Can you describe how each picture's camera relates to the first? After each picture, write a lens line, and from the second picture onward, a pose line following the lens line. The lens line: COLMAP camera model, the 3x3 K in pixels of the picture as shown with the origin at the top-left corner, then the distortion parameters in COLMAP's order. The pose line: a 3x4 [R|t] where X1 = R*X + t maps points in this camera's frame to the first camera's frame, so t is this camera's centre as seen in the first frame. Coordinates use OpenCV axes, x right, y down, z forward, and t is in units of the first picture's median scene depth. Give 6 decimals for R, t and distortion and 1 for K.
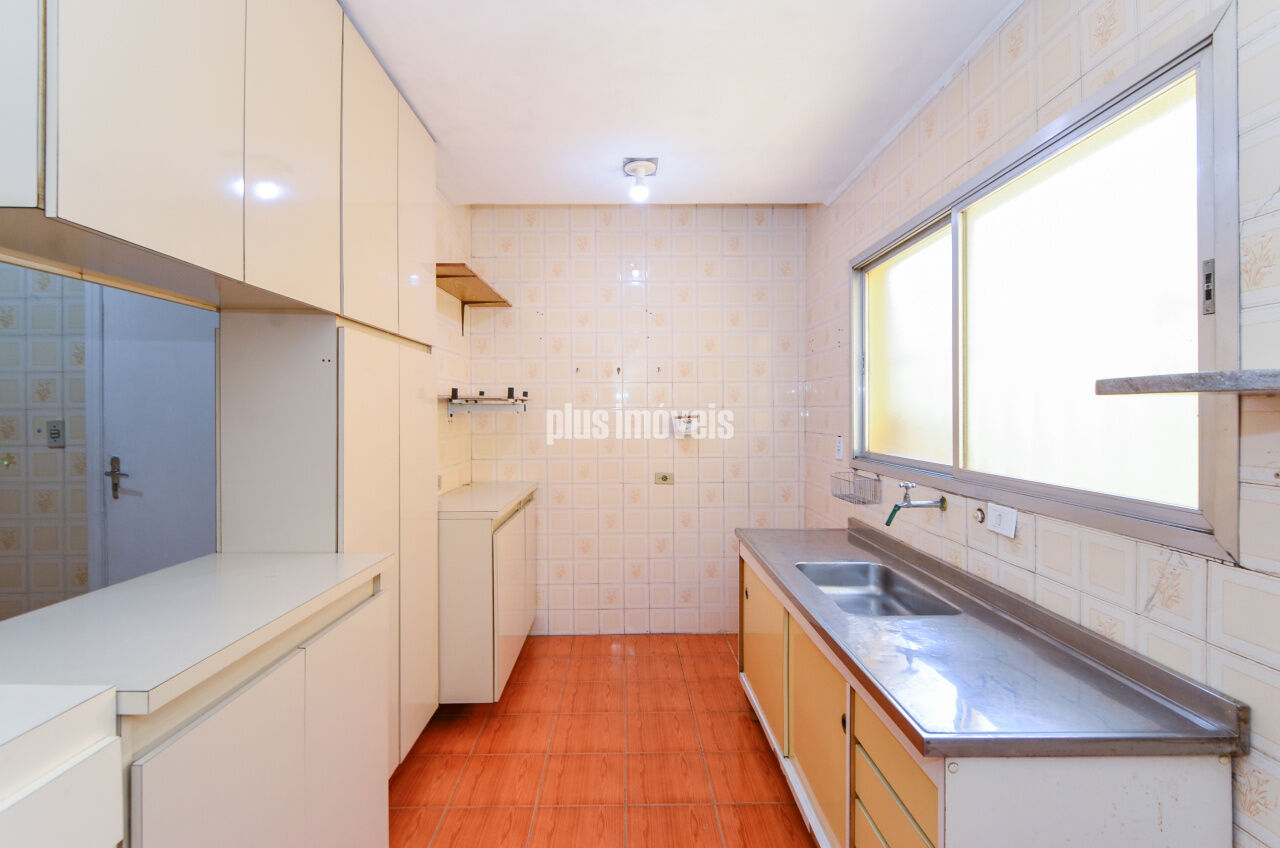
lens RADIAL K [[584.3, 0, 641.6], [0, 584.3, 414.8], [0, 0, 1]] dist [0.000766, -0.006761]
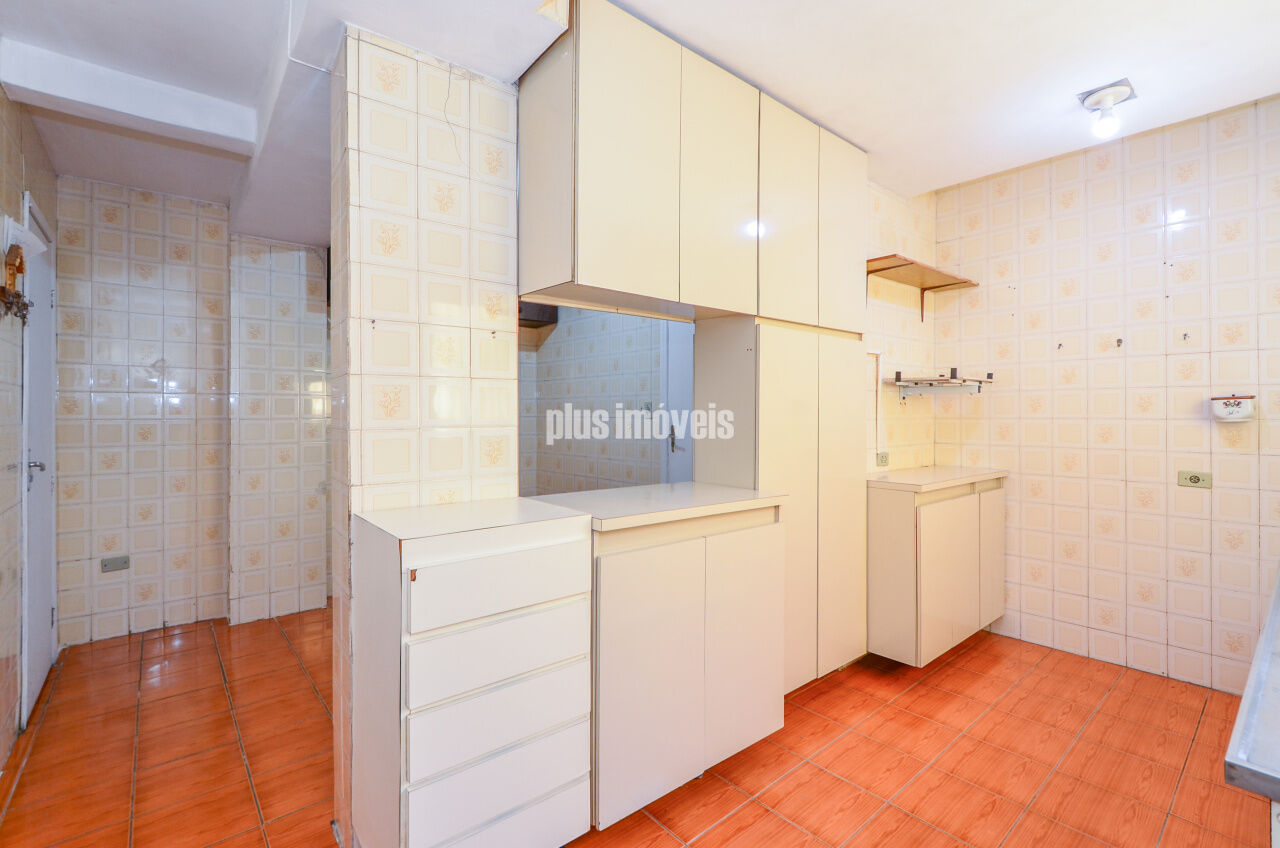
lens RADIAL K [[584.3, 0, 641.6], [0, 584.3, 414.8], [0, 0, 1]] dist [0.000766, -0.006761]
pose [[0.630147, 0.007783, -0.776437, 0.221618], [-0.006758, 0.999967, 0.004539, 0.033609], [0.776446, 0.002387, 0.630179, -0.042129]]
